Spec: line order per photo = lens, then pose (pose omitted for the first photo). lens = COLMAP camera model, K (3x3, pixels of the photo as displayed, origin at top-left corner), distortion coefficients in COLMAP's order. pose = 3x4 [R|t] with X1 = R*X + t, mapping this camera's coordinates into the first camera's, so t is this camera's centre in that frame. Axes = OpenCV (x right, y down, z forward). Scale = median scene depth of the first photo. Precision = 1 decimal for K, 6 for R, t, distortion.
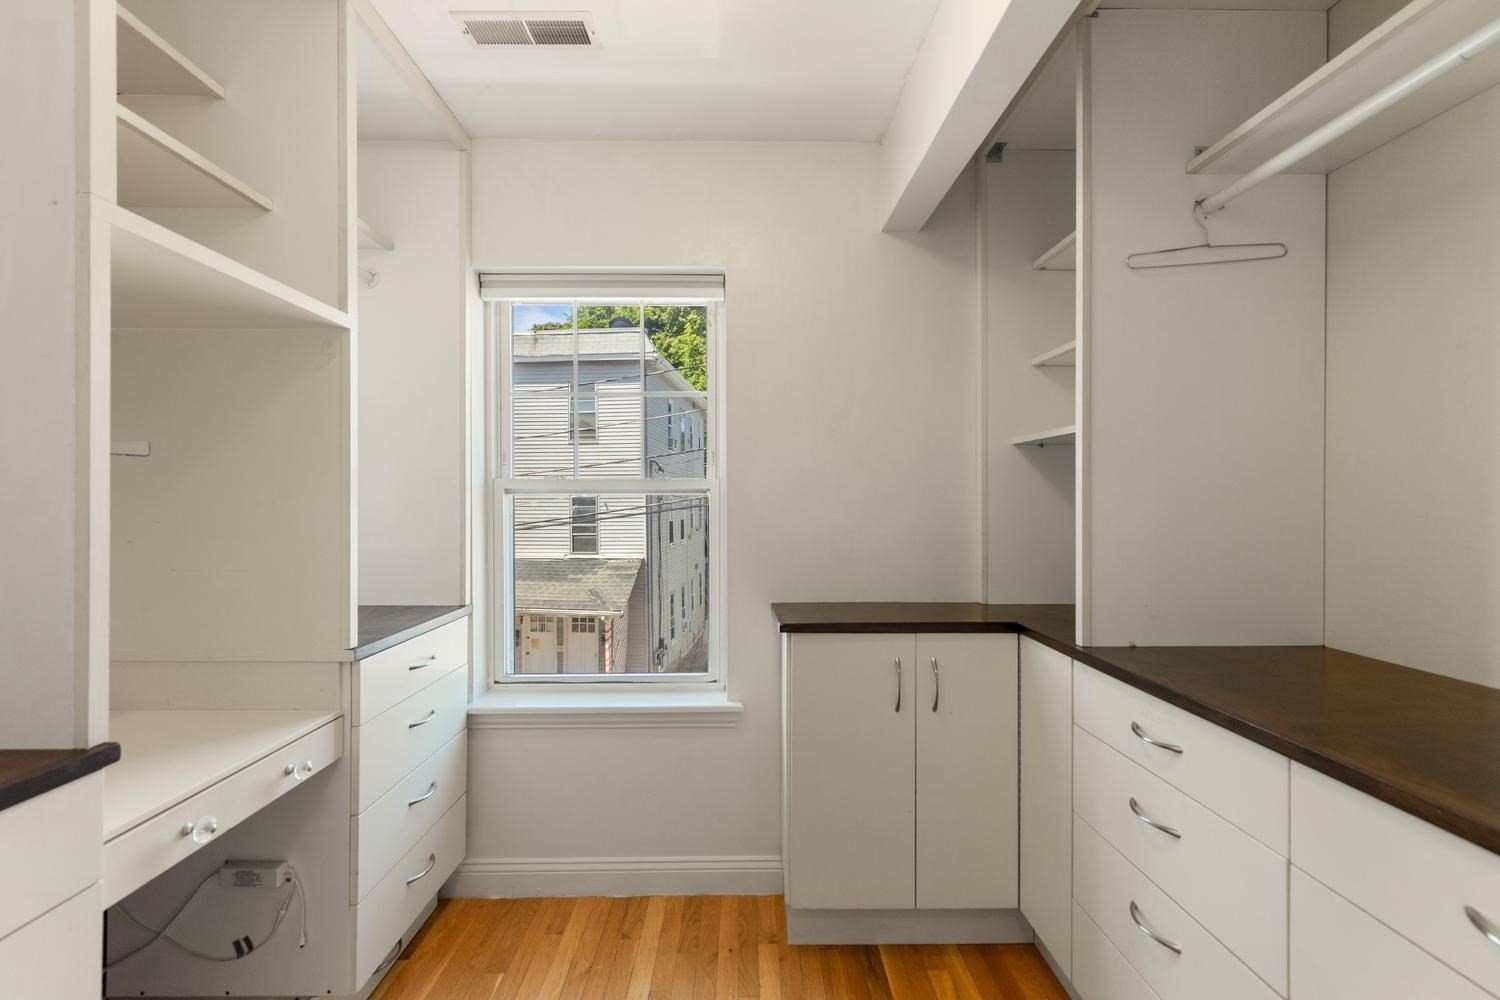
lens RADIAL K [[683.6, 0, 744.6], [0, 683.6, 489.2], [0, 0, 1]] dist [0.006676, -0.000391]
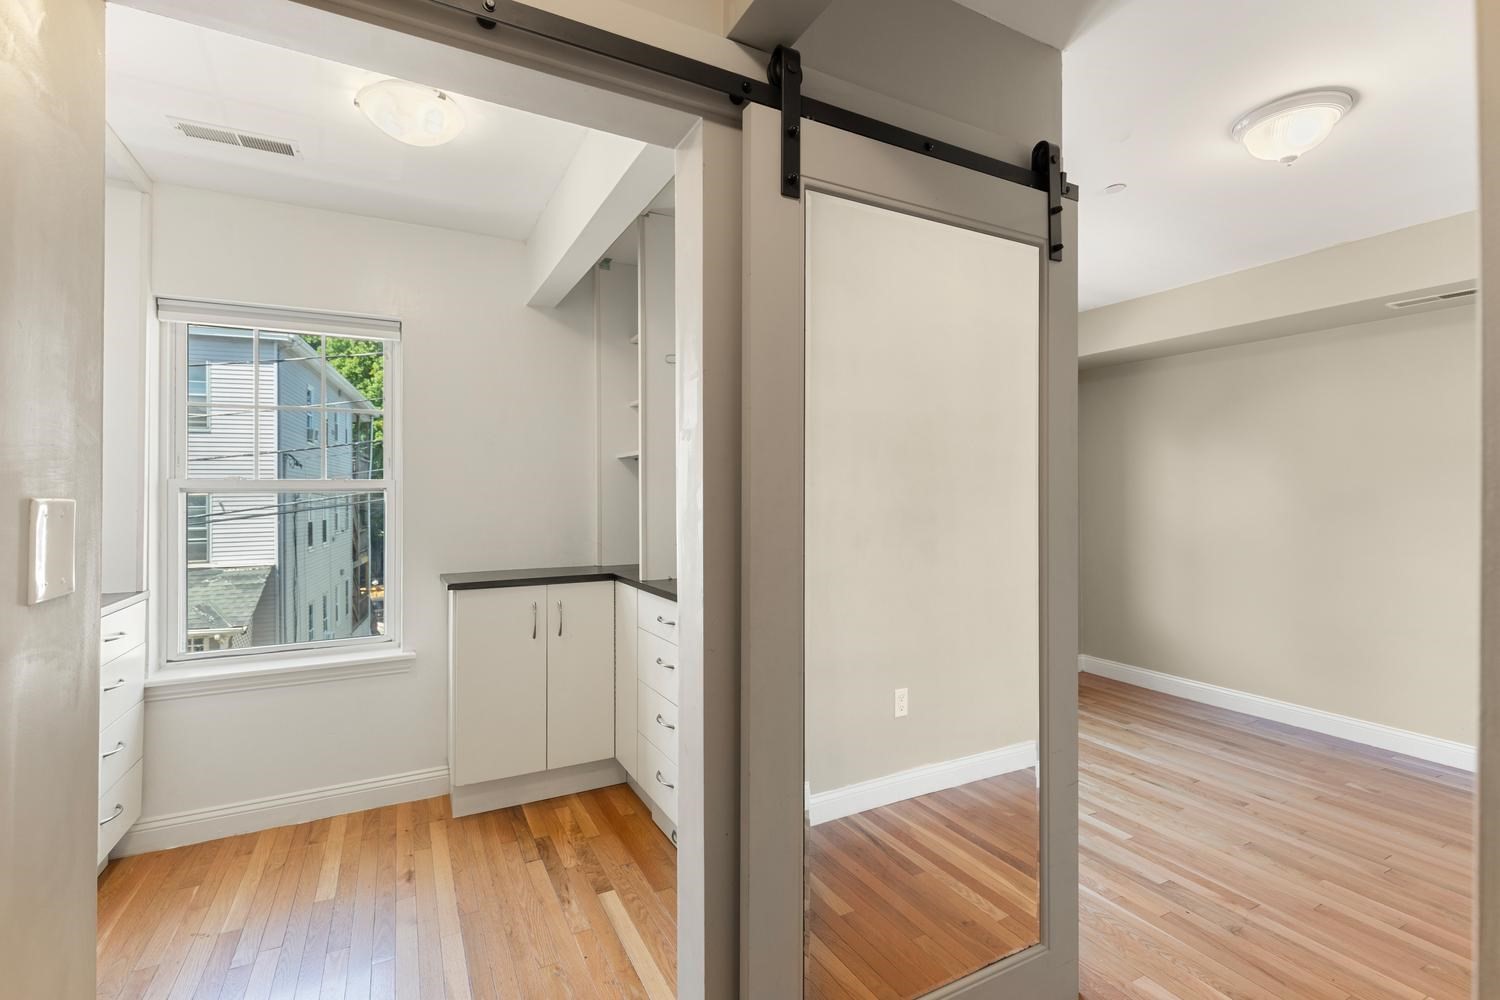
lens RADIAL K [[683.6, 0, 744.6], [0, 683.6, 489.2], [0, 0, 1]] dist [0.006676, -0.000391]
pose [[0.893262, 0.000110, 0.449536, -0.008804], [-0.001996, 0.999991, 0.003723, -0.001102], [-0.449531, -0.004223, 0.893255, -0.130885]]
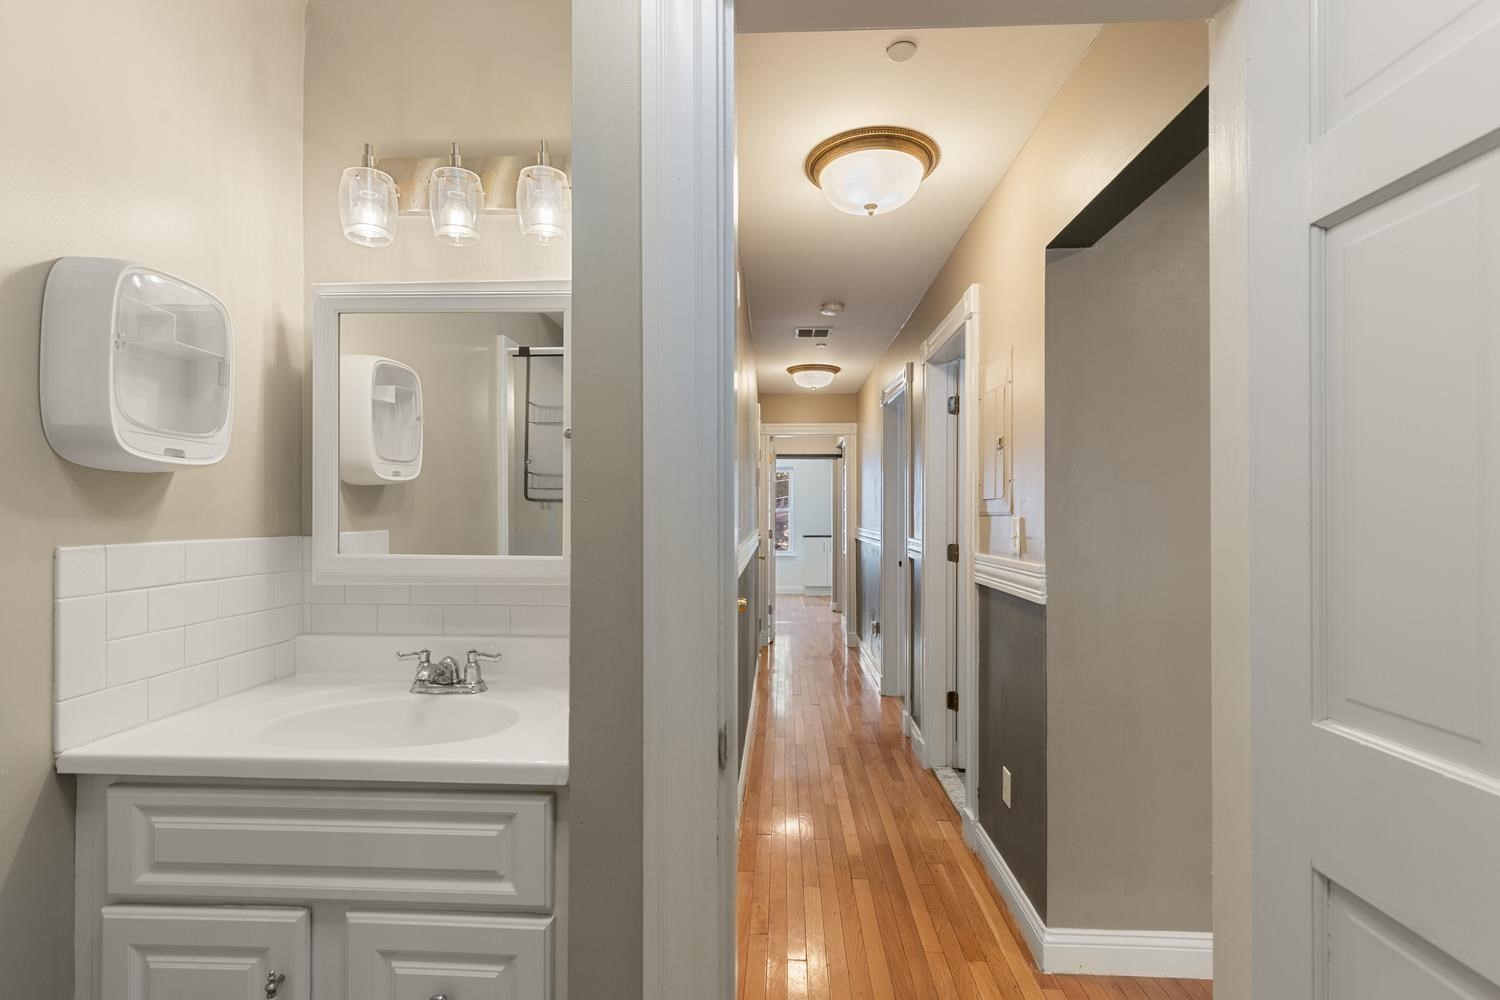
lens RADIAL K [[676.1, 0, 748.7], [0, 676.1, 508.8], [0, 0, 1]] dist [0.009687, -0.000284]
pose [[0.998163, 0.008067, -0.060038, -0.017965], [-0.007855, 0.999962, 0.003752, -0.012686], [0.060066, -0.003274, 0.998189, -1.187881]]
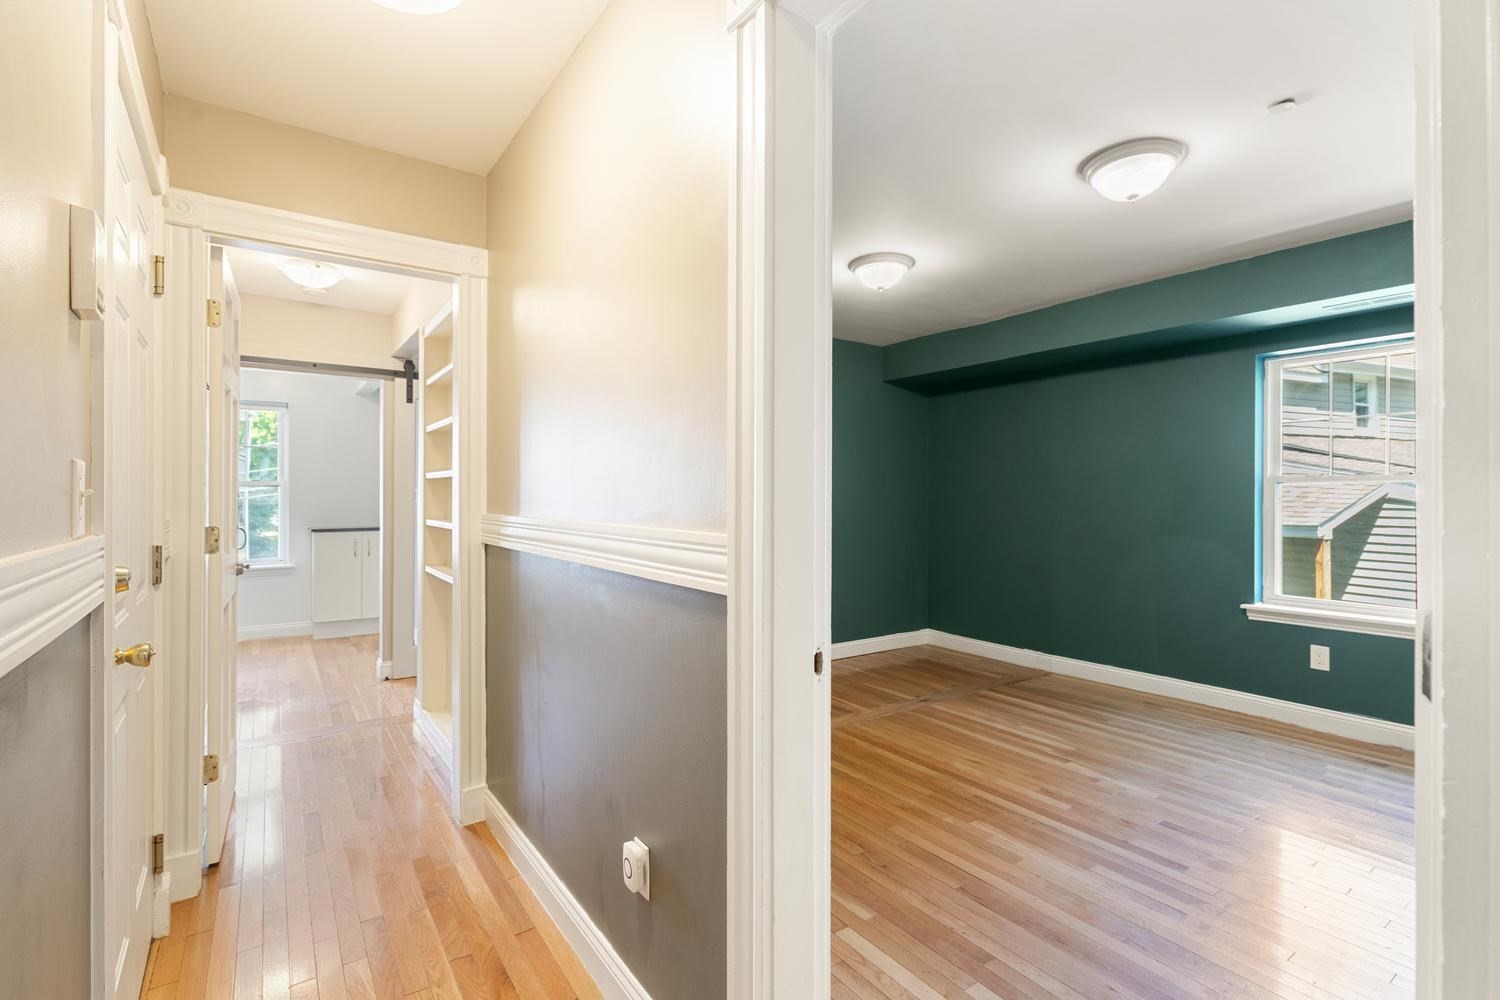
lens RADIAL K [[689.6, 0, 751.5], [0, 689.6, 493.1], [0, 0, 1]] dist [-0.001534, -0.000910]
pose [[0.823213, 0.001820, 0.567730, -0.018796], [-0.007393, 0.999944, 0.007514, -0.001131], [-0.567685, -0.010383, 0.823180, -0.671073]]
